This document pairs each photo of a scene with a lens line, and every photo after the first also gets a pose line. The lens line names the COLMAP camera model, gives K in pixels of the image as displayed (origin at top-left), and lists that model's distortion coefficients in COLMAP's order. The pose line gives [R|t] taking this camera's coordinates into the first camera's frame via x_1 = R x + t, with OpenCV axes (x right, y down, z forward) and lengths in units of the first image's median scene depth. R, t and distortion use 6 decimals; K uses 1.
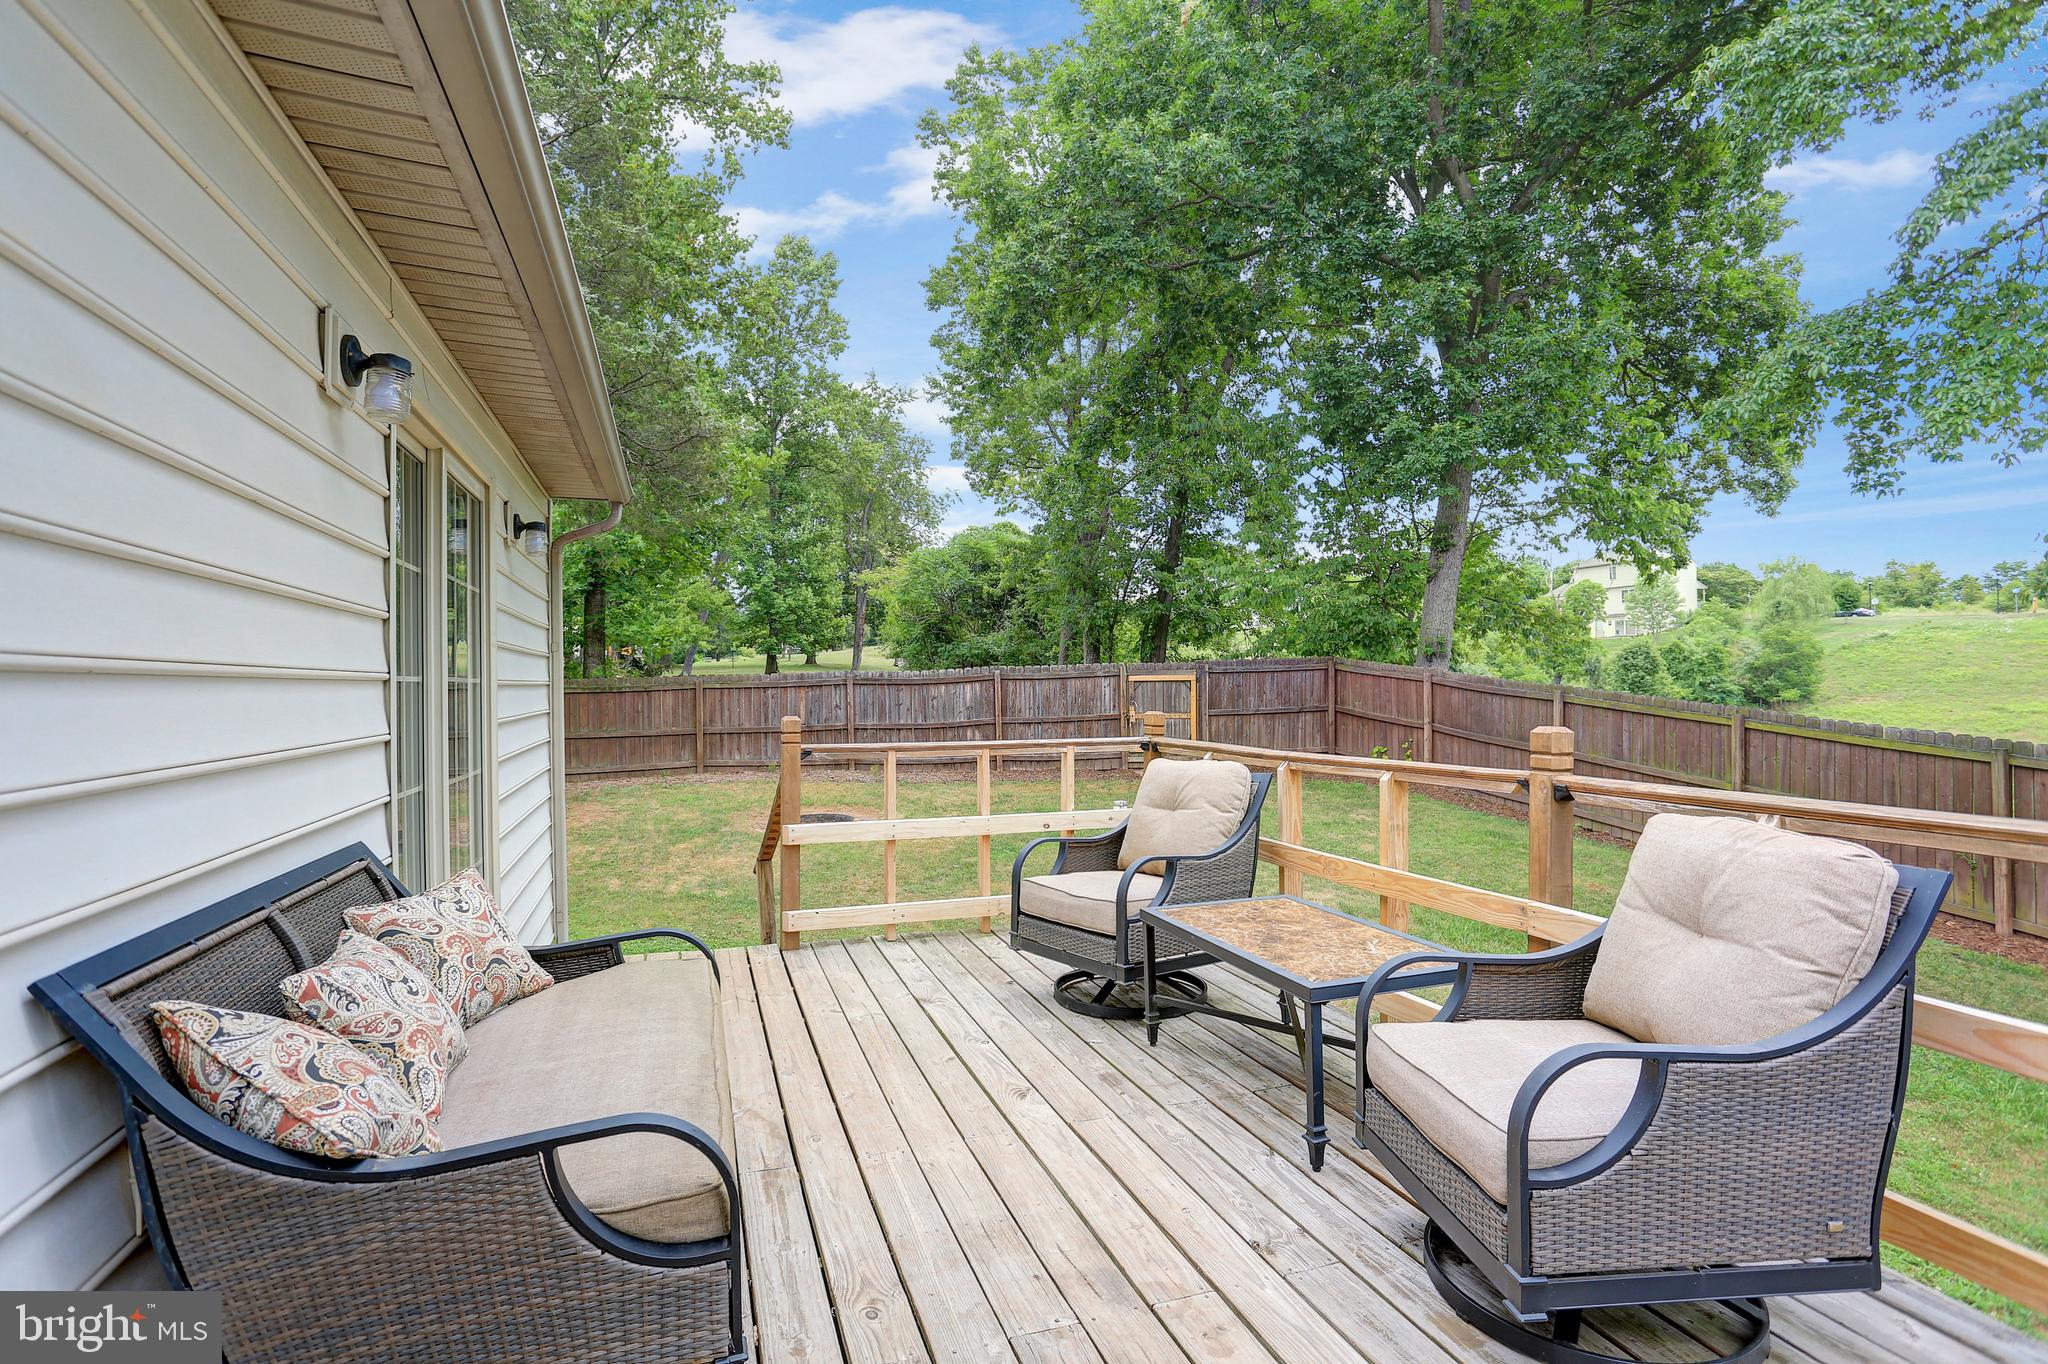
lens RADIAL K [[1028.7, 0, 1026.7], [0, 1028.7, 684.1], [0, 0, 1]] dist [-0.054105, 0.020231]
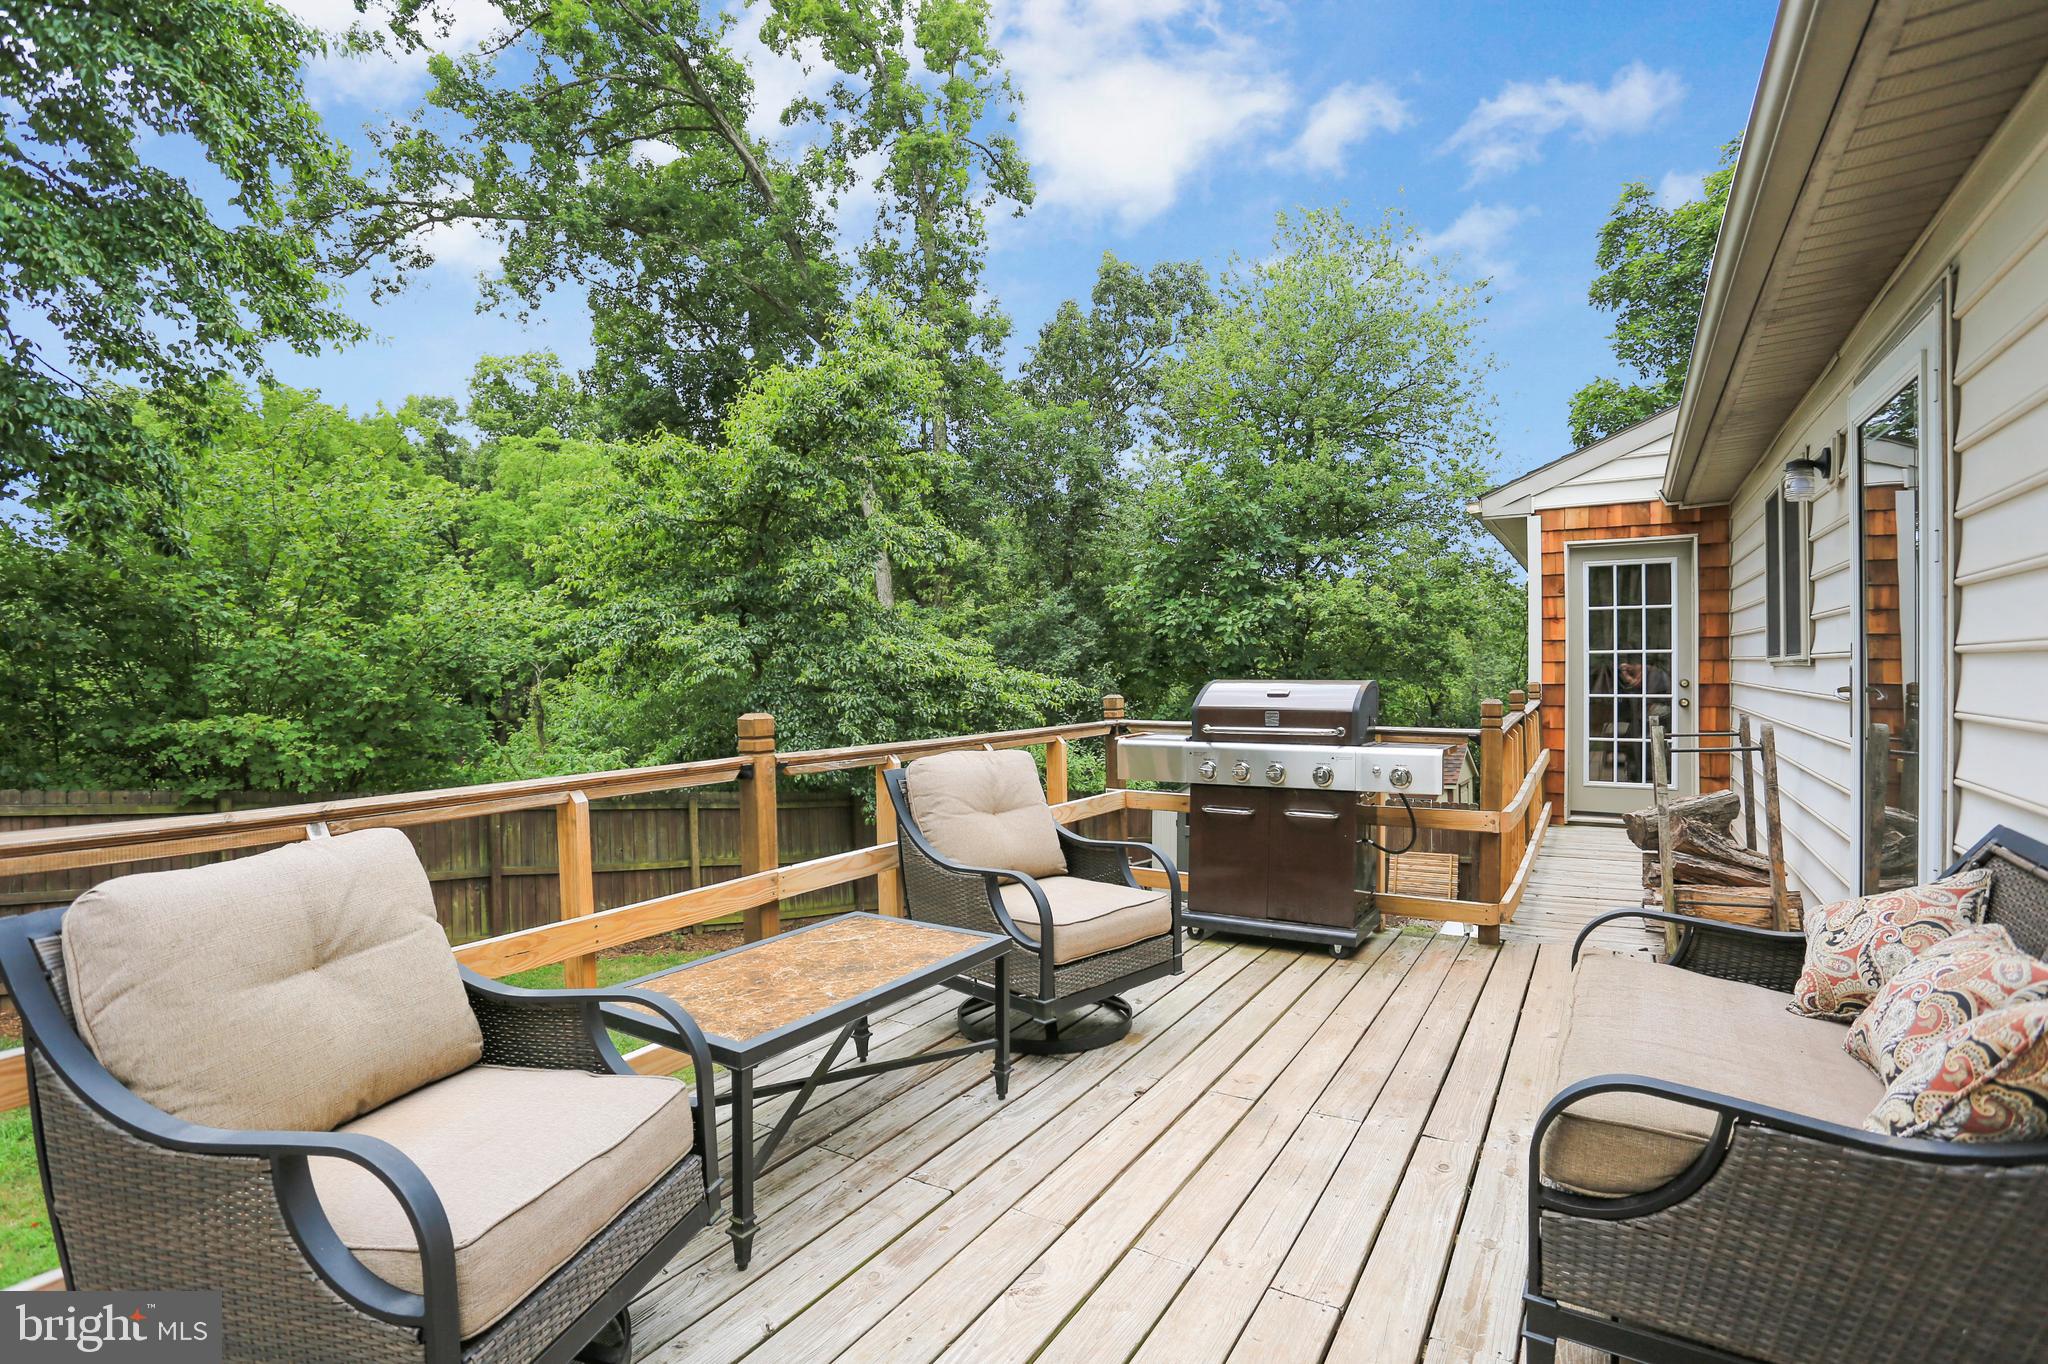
lens RADIAL K [[1028.7, 0, 1019.4], [0, 1028.7, 673.1], [0, 0, 1]] dist [-0.054105, 0.020231]
pose [[-0.643783, 0.011735, 0.765118, -0.533471], [0.011777, 0.999916, -0.005427, 0.007940], [-0.765118, 0.005517, -0.643867, 1.512237]]
